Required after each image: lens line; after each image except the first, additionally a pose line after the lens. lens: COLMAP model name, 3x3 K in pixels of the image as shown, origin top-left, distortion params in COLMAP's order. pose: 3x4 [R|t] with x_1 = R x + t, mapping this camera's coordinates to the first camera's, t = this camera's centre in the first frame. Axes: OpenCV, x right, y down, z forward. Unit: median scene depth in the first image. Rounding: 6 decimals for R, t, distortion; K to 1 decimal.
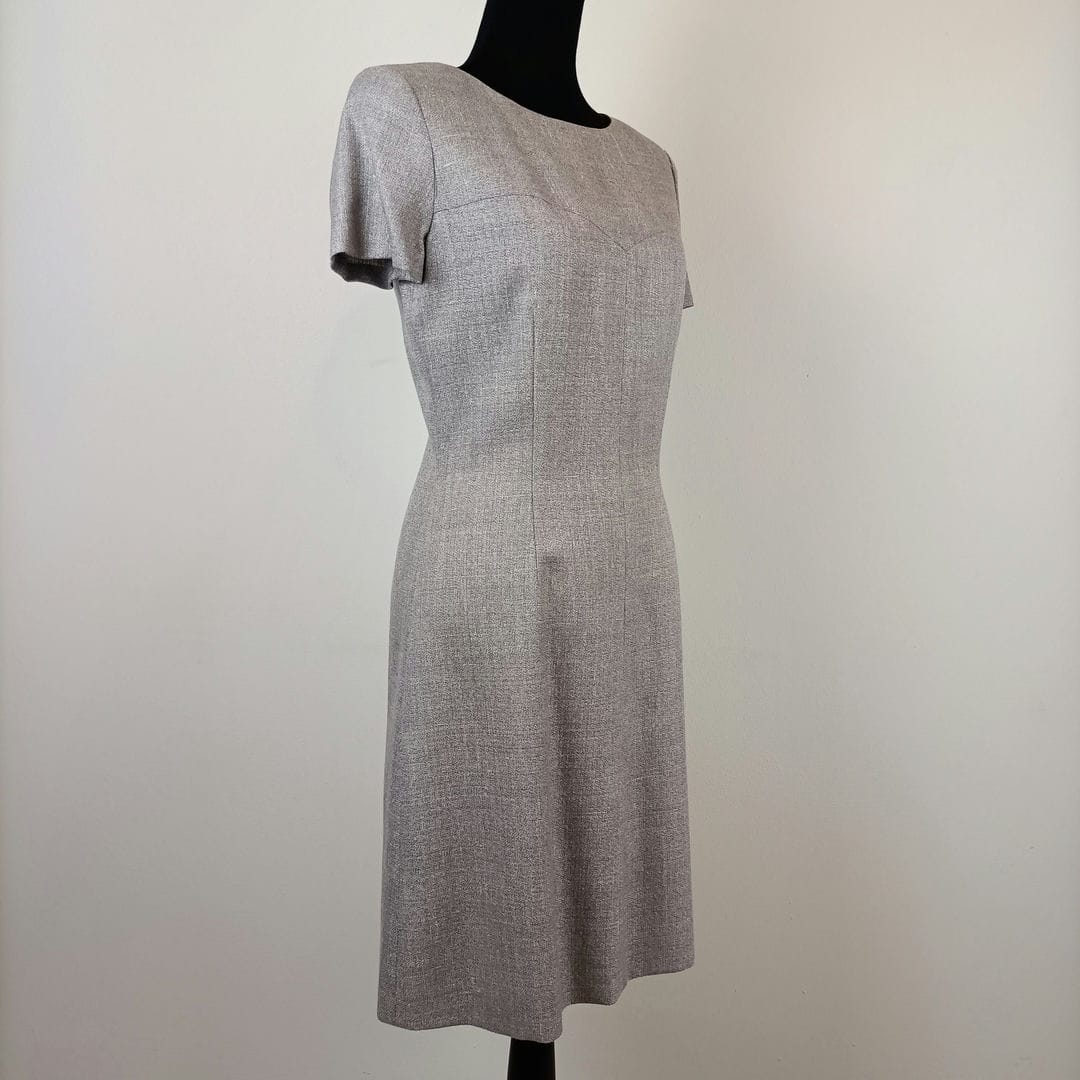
lens RADIAL K [[1055.1, 0, 540.4], [0, 1055.1, 514.1], [0, 0, 1]] dist [0.062469, -0.020410]
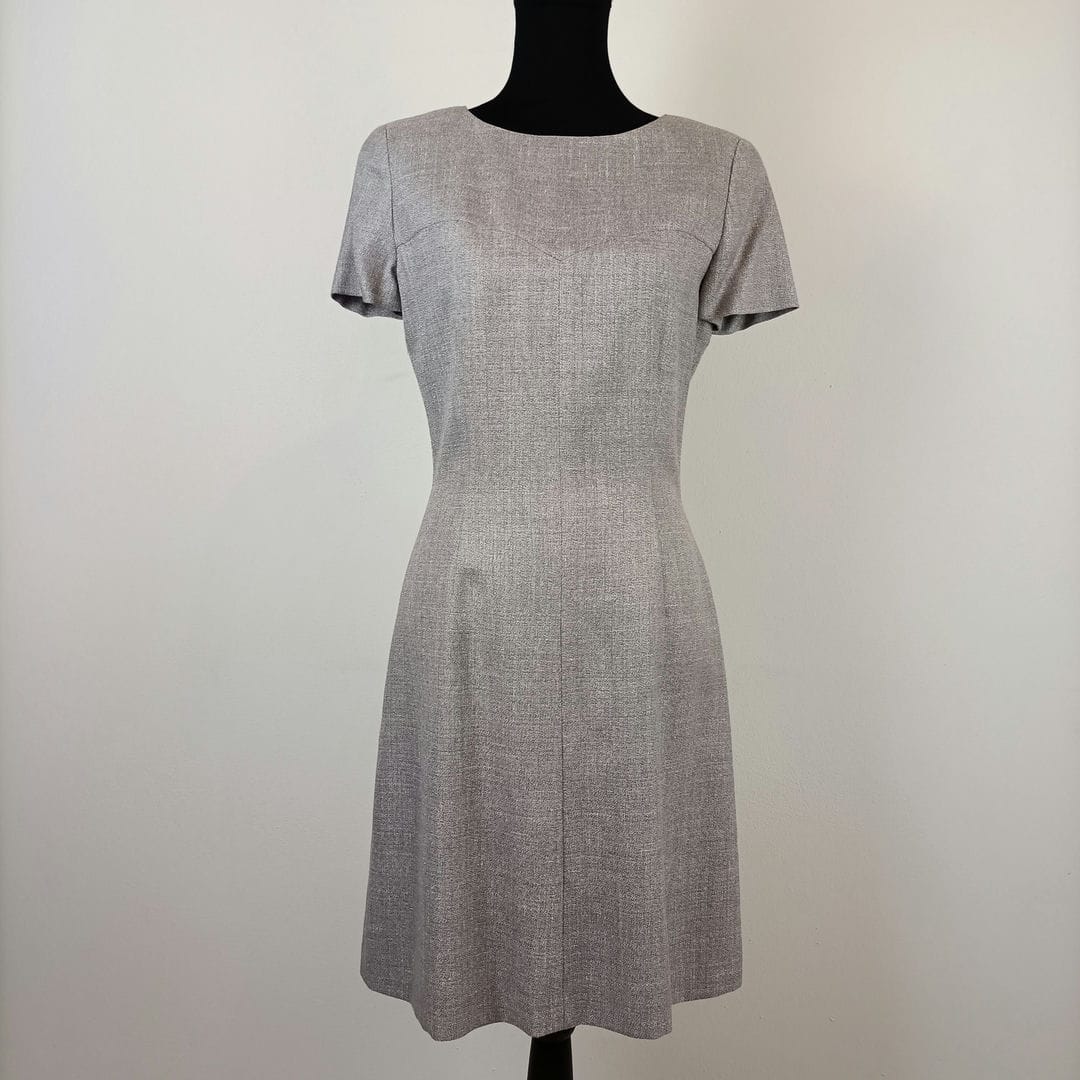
lens RADIAL K [[1055.1, 0, 540.4], [0, 1055.1, 514.1], [0, 0, 1]] dist [0.062469, -0.020410]
pose [[0.755159, 0.042680, -0.654151, 0.715049], [-0.056248, 0.998417, 0.000209, -0.015692], [0.653125, 0.036636, 0.756364, 0.264987]]
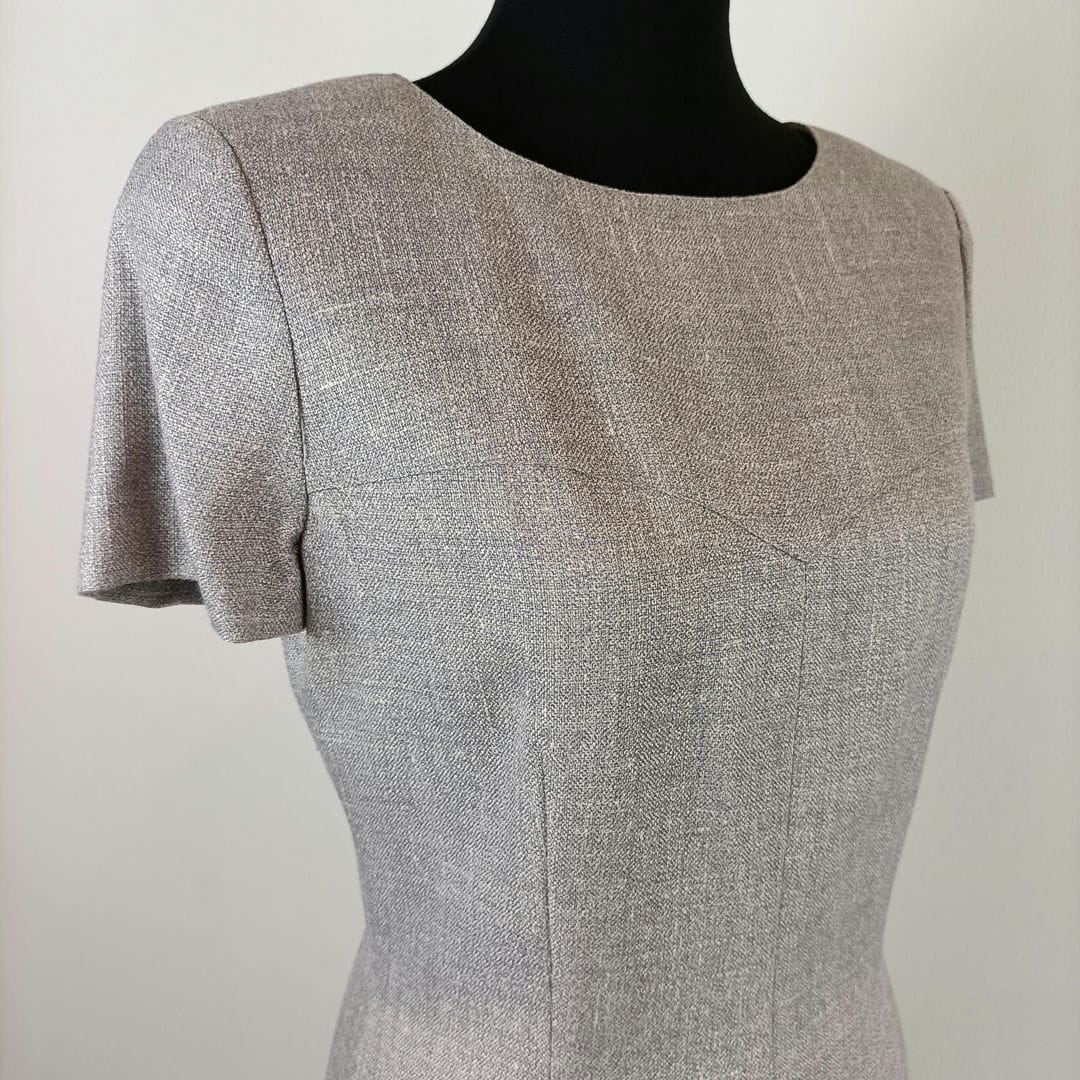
lens RADIAL K [[1055.1, 0, 540.4], [0, 1055.1, 514.1], [0, 0, 1]] dist [0.062469, -0.020410]
pose [[0.968406, 0.051298, -0.244046, 0.080926], [-0.017690, 0.990280, 0.137962, -0.319798], [0.248751, -0.129286, 0.959900, 0.608099]]
